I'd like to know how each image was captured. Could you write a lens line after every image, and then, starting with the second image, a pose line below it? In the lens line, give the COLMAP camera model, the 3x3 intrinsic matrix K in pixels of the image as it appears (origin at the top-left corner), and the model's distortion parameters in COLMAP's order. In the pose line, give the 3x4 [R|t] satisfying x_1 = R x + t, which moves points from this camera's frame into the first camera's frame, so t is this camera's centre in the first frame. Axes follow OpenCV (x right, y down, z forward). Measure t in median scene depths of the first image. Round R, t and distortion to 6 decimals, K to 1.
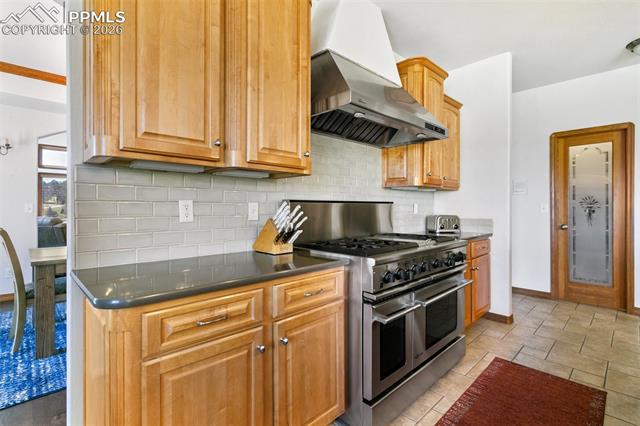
lens RADIAL K [[307.3, 0, 314.9], [0, 307.3, 205.3], [0, 0, 1]] dist [0.003574, 0.000990]
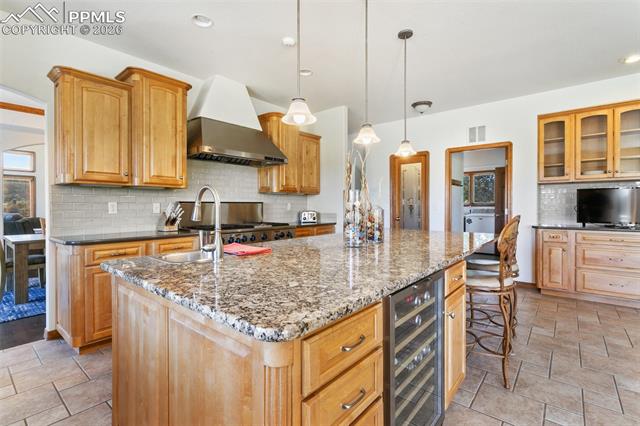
lens RADIAL K [[307.3, 0, 314.9], [0, 307.3, 205.3], [0, 0, 1]] dist [0.003574, 0.000990]
pose [[0.994834, -0.000386, 0.101515, 0.578925], [-0.000156, 0.999986, 0.005336, -0.006862], [-0.101516, -0.005325, 0.994820, -0.928552]]
